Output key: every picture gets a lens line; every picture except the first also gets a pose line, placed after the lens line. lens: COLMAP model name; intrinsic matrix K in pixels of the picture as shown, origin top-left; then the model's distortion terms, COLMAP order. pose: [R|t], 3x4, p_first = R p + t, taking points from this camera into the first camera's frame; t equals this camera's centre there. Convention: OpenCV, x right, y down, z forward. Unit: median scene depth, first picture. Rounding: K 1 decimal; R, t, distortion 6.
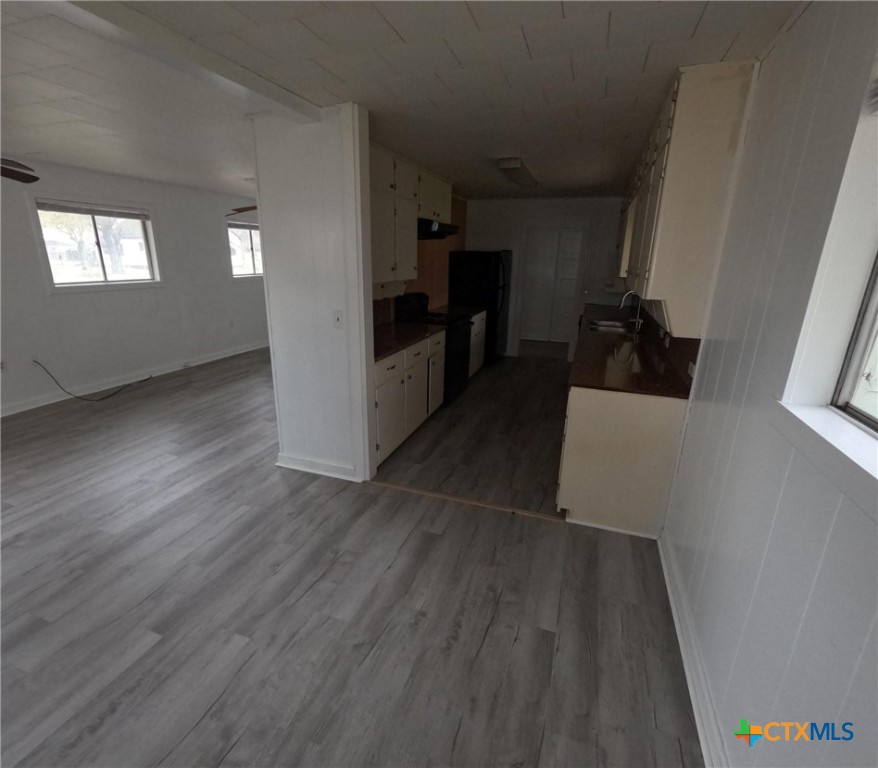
lens RADIAL K [[417.9, 0, 439.0], [0, 417.9, 384.0], [0, 0, 1]] dist [-0.002561, 0.000429]
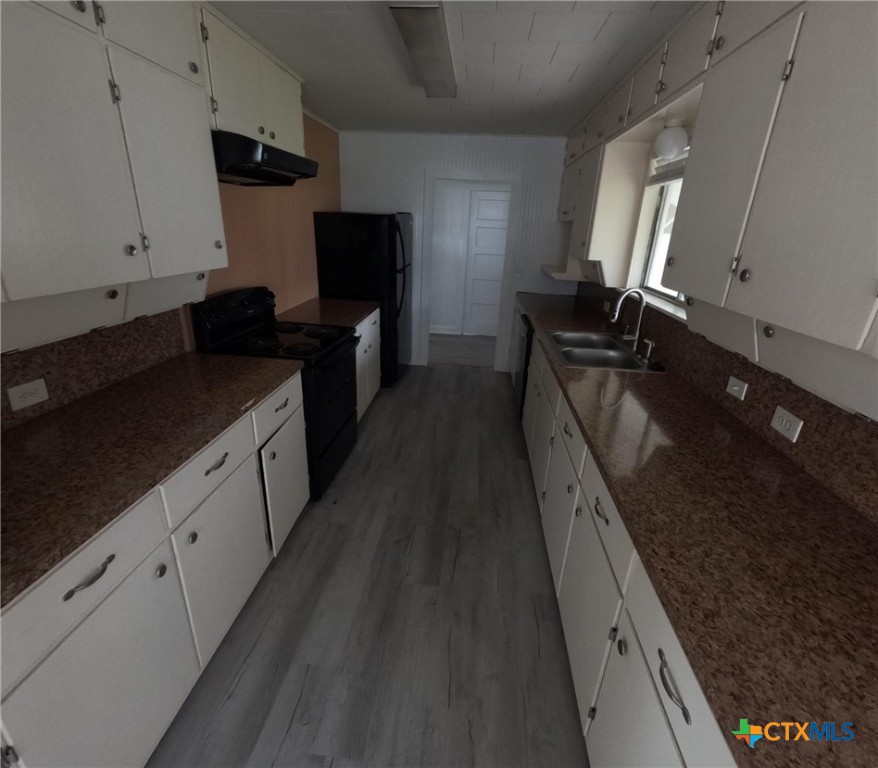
lens RADIAL K [[417.9, 0, 439.0], [0, 417.9, 384.0], [0, 0, 1]] dist [-0.002561, 0.000429]
pose [[0.969166, -0.068997, 0.236552, 0.052722], [0.050963, 0.995367, 0.081531, -0.135088], [-0.241081, -0.066961, 0.968192, 0.438874]]
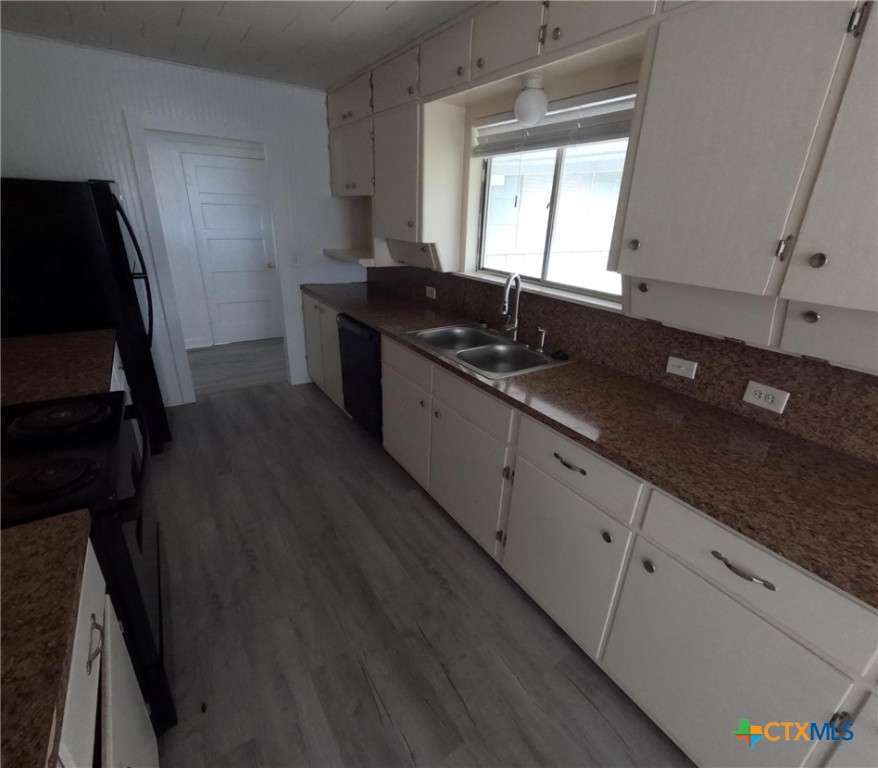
lens RADIAL K [[417.9, 0, 439.0], [0, 417.9, 384.0], [0, 0, 1]] dist [-0.002561, 0.000429]
pose [[0.599681, -0.300184, 0.741803, -0.011795], [0.211392, 0.953473, 0.214949, -0.197584], [-0.771814, 0.027910, 0.635236, 0.657224]]
